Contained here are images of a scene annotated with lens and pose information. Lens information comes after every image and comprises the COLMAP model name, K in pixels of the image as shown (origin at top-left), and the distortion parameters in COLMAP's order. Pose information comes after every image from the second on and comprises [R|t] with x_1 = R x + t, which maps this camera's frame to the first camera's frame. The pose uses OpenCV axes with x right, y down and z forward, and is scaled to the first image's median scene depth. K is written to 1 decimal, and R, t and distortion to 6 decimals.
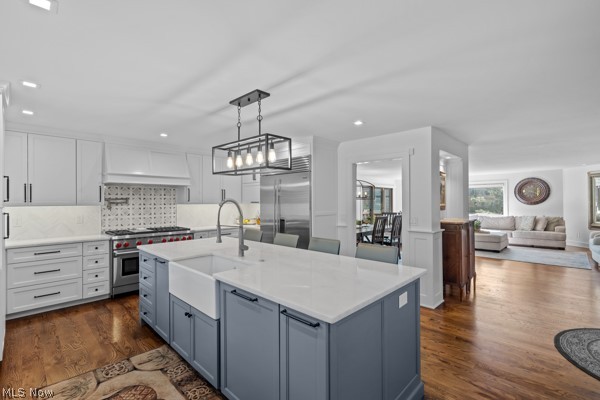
lens RADIAL K [[277.0, 0, 301.3], [0, 277.0, 200.6], [0, 0, 1]] dist [0.023891, 0.000303]
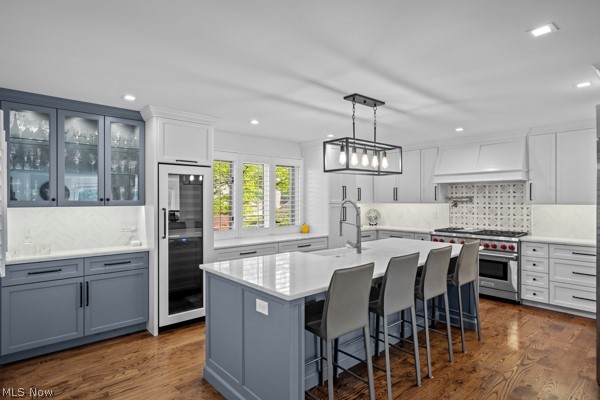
lens RADIAL K [[334.3, 0, 299.8], [0, 334.3, 198.3], [0, 0, 1]] dist [-0.000164, -0.000345]
pose [[-0.079094, -0.000143, -0.996867, 1.026301], [0.002508, 0.999997, -0.000342, -0.007258], [0.996864, -0.002528, -0.079094, 0.841126]]
